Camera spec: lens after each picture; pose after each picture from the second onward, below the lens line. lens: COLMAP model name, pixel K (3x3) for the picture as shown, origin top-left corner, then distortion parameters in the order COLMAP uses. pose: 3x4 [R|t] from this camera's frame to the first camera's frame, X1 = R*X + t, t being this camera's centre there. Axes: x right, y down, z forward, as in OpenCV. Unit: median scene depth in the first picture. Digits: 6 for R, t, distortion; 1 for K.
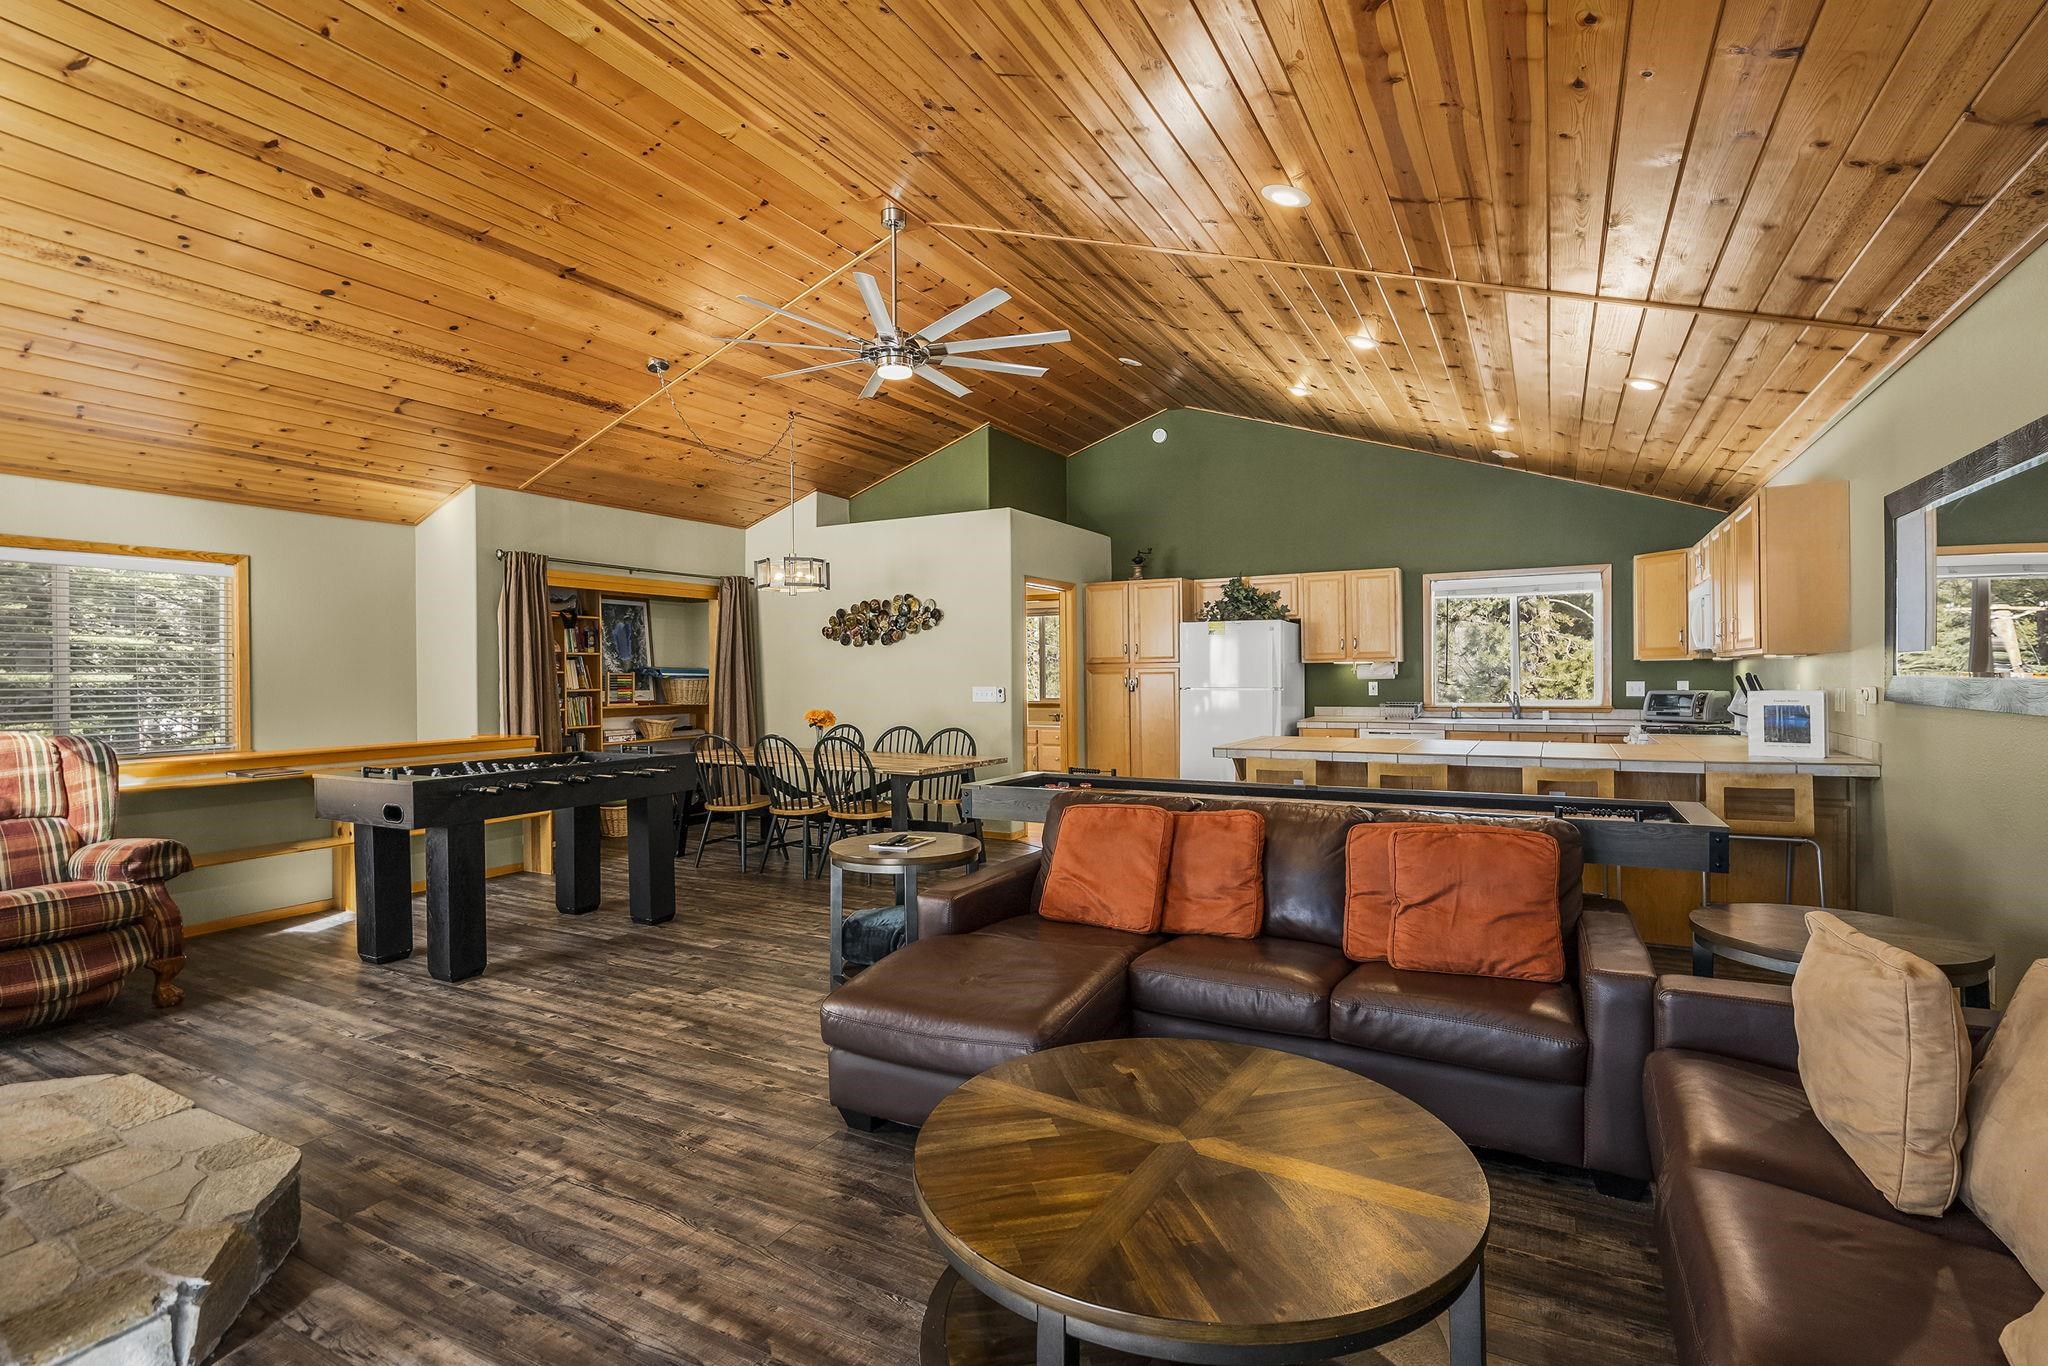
lens RADIAL K [[958.2, 0, 1008.5], [0, 958.2, 679.9], [0, 0, 1]] dist [-0.003533, 0.002685]
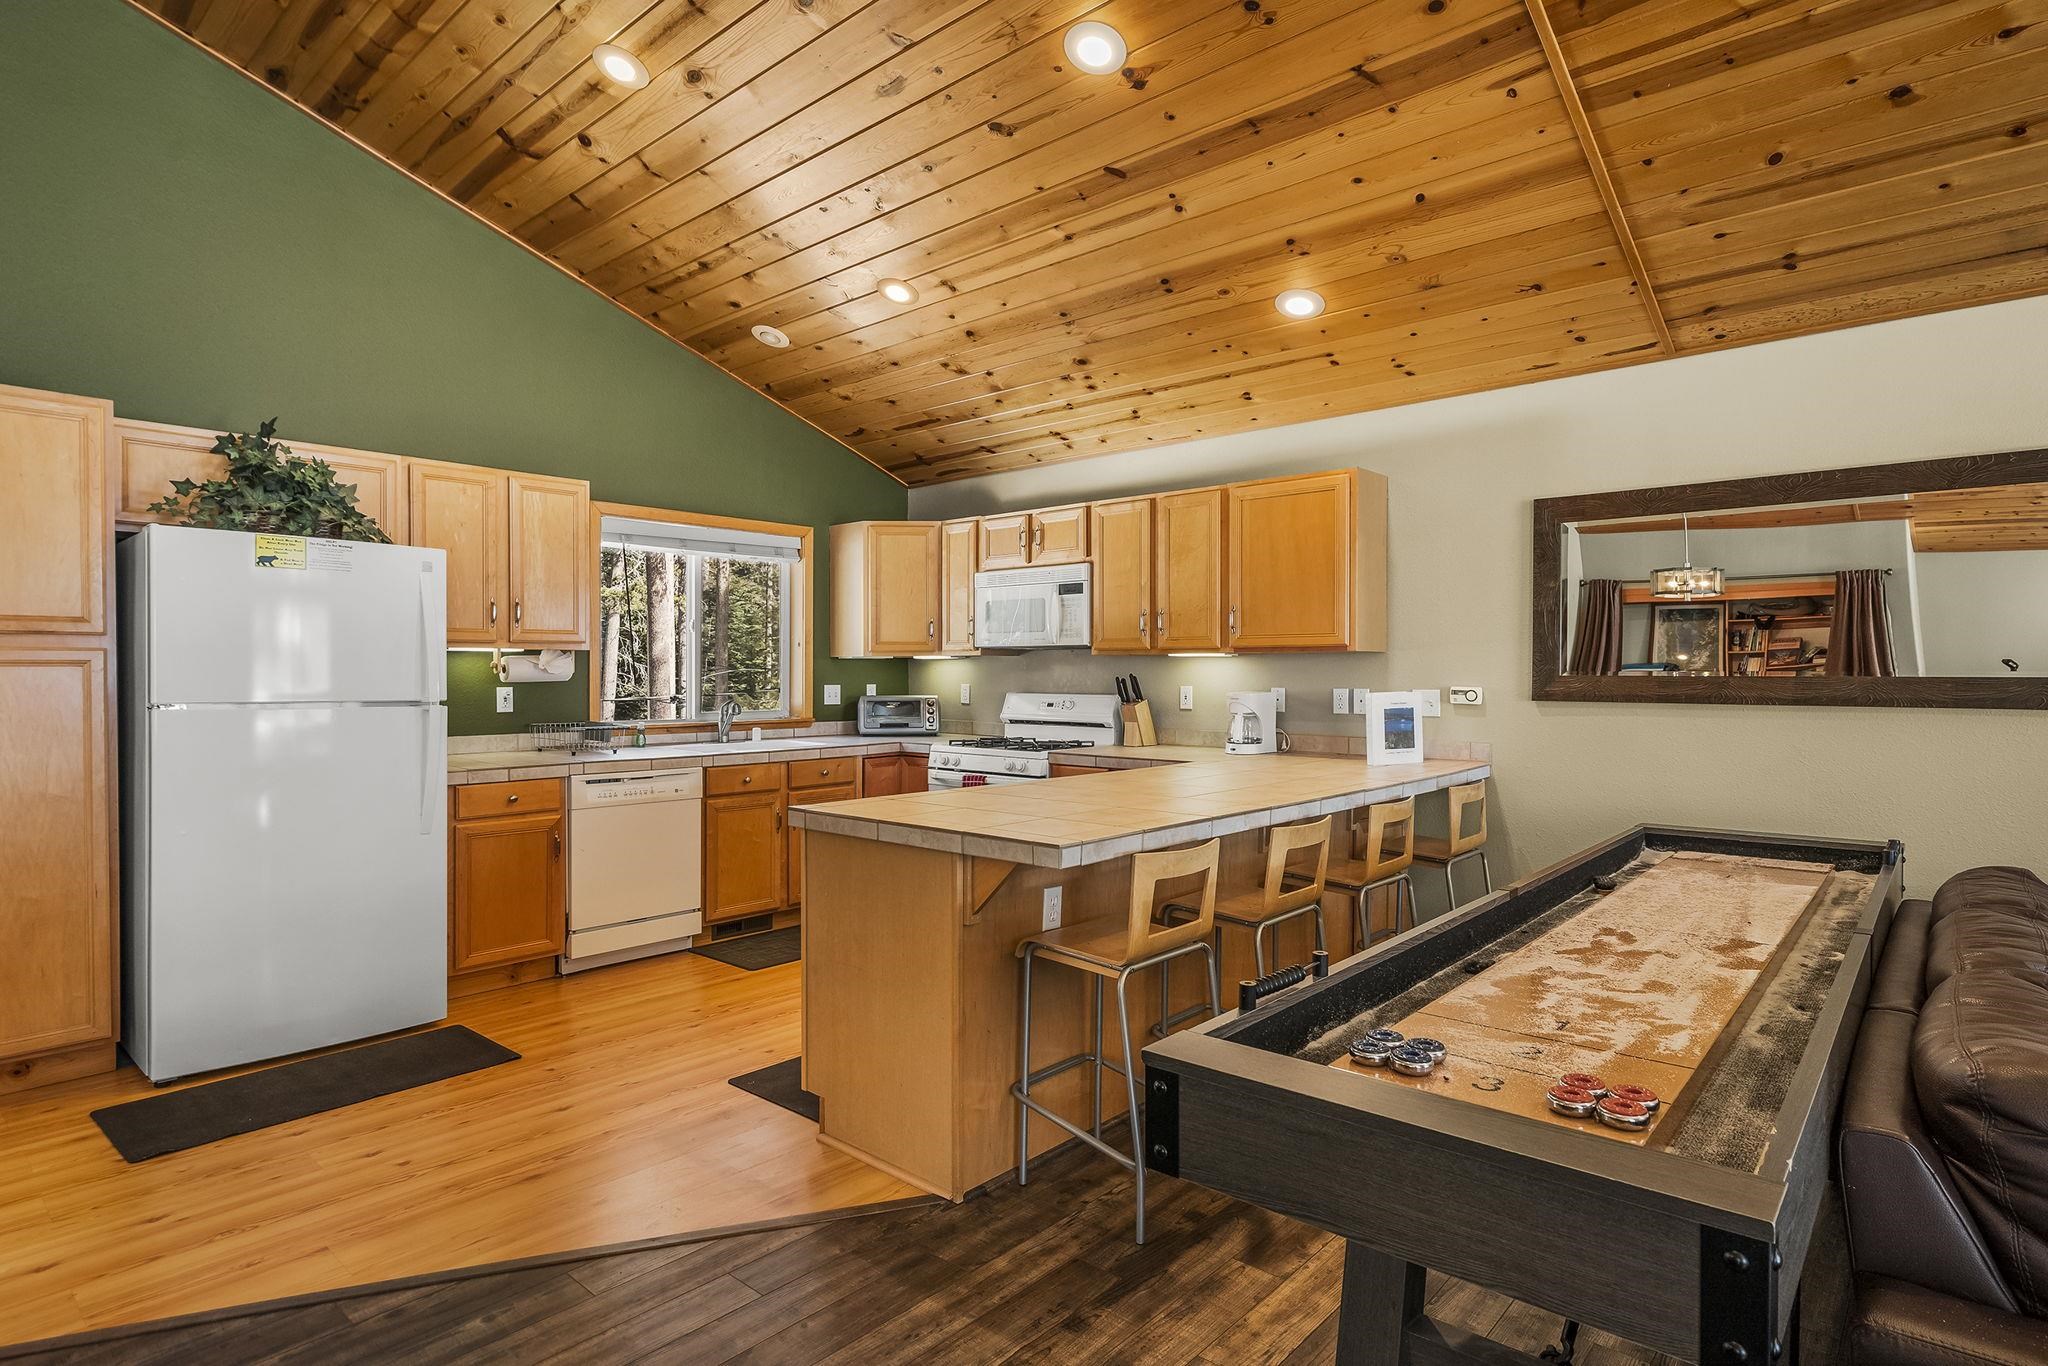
lens RADIAL K [[1071.1, 0, 1038.4], [0, 1071.1, 679.3], [0, 0, 1]] dist [0.008203, 0.001716]
pose [[0.194481, 0.004436, 0.980896, -0.388917], [-0.003703, 0.999986, -0.003788, -0.000967], [-0.980899, -0.002896, 0.194495, 1.482743]]
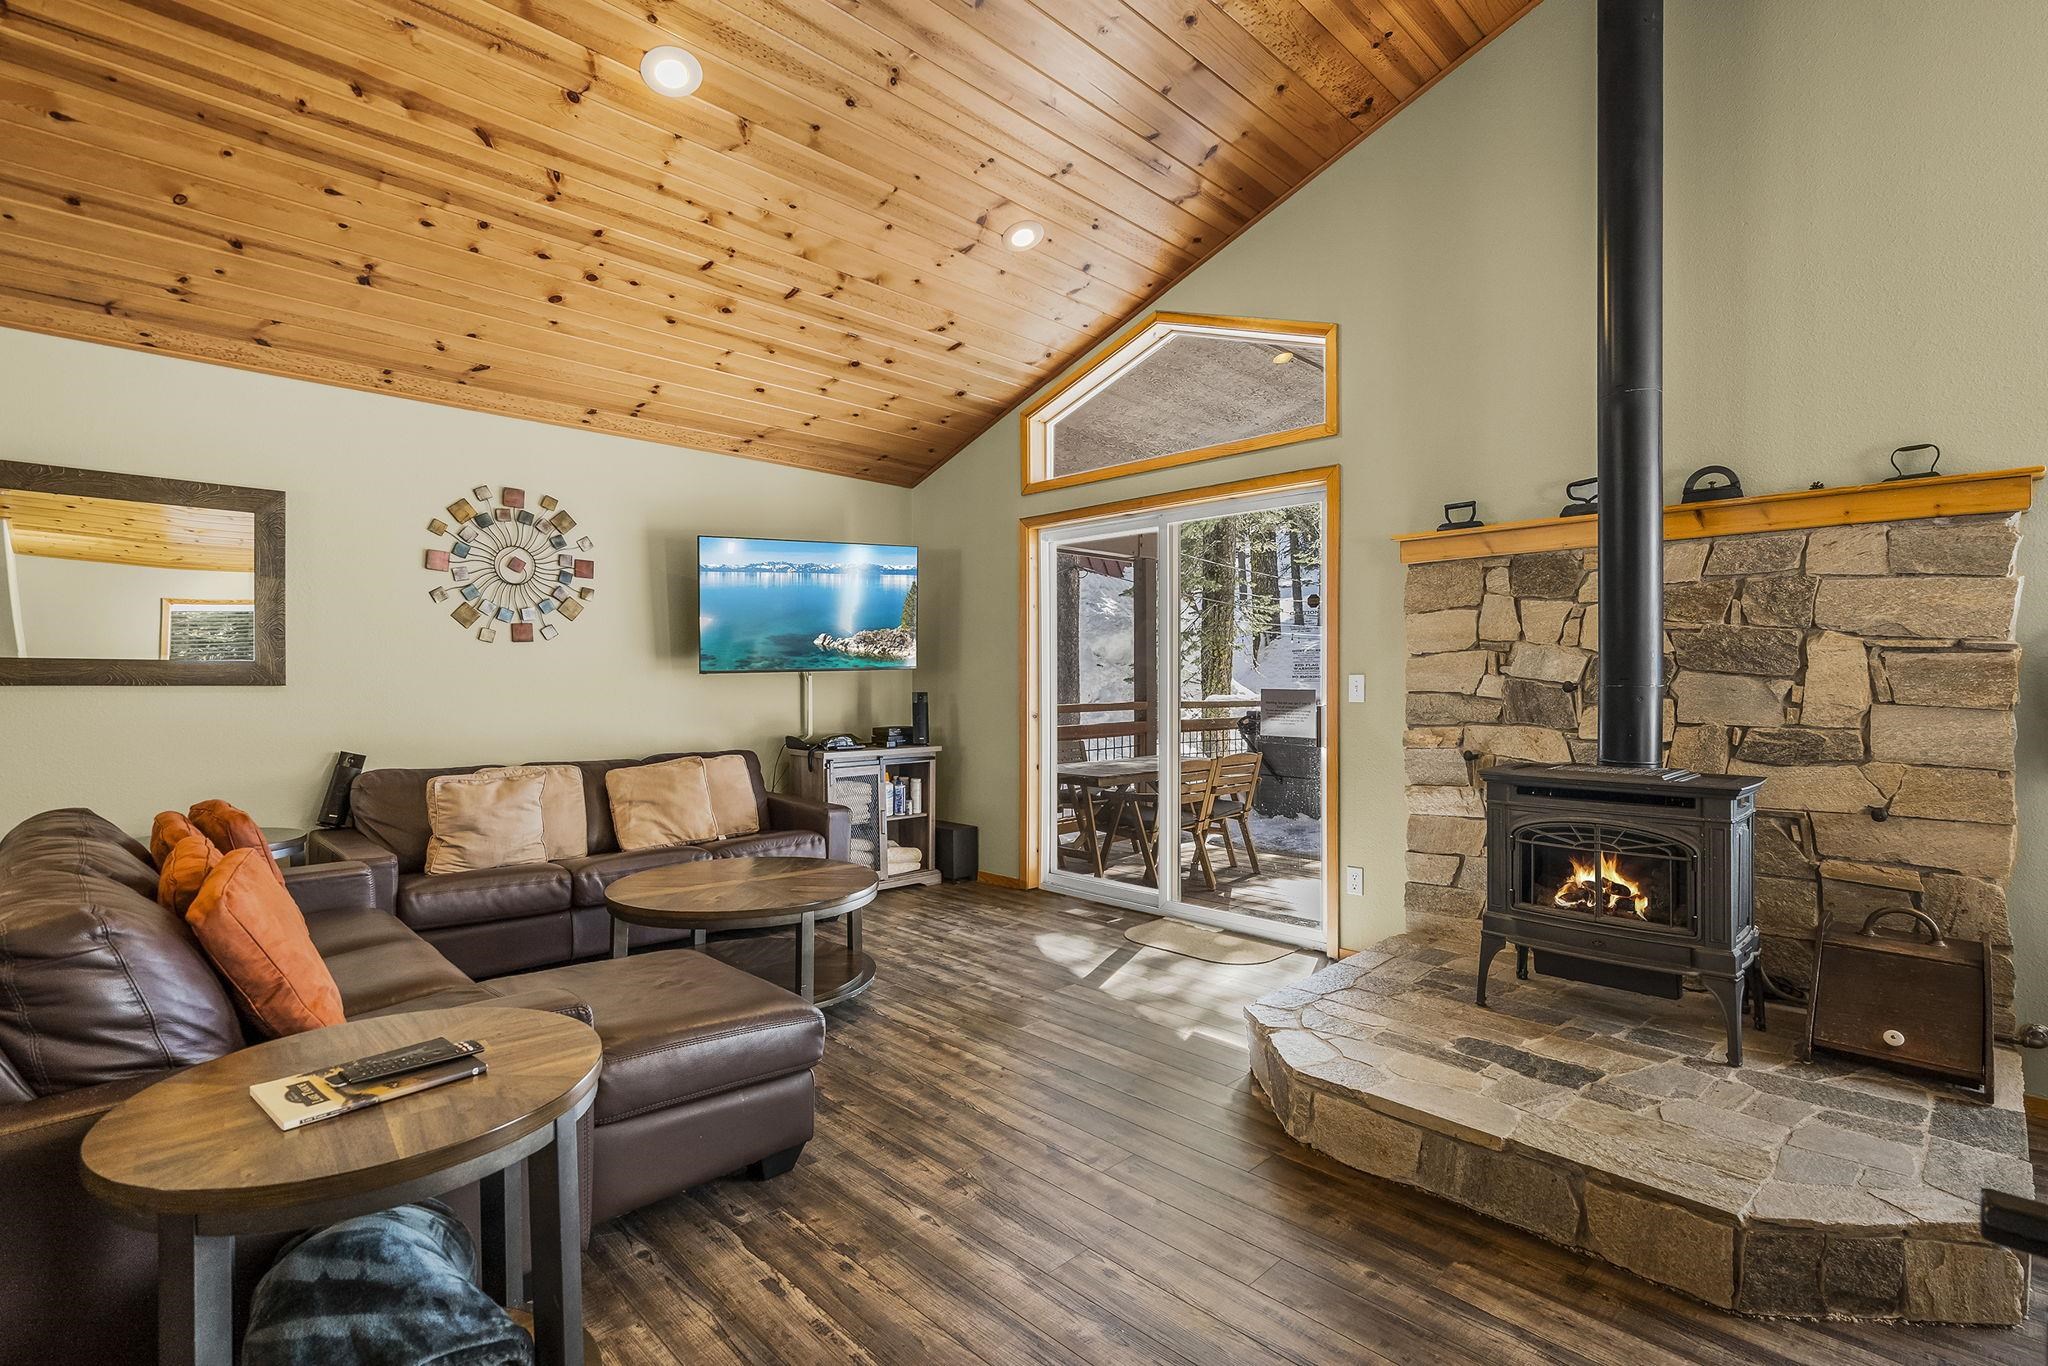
lens RADIAL K [[958.2, 0, 1029.0], [0, 958.2, 680.5], [0, 0, 1]] dist [-0.003533, 0.002685]
pose [[-0.961340, 0.009943, 0.275183, -0.527065], [0.009410, 0.999950, -0.003256, 0.028727], [-0.275202, -0.000540, -0.961386, 1.518810]]
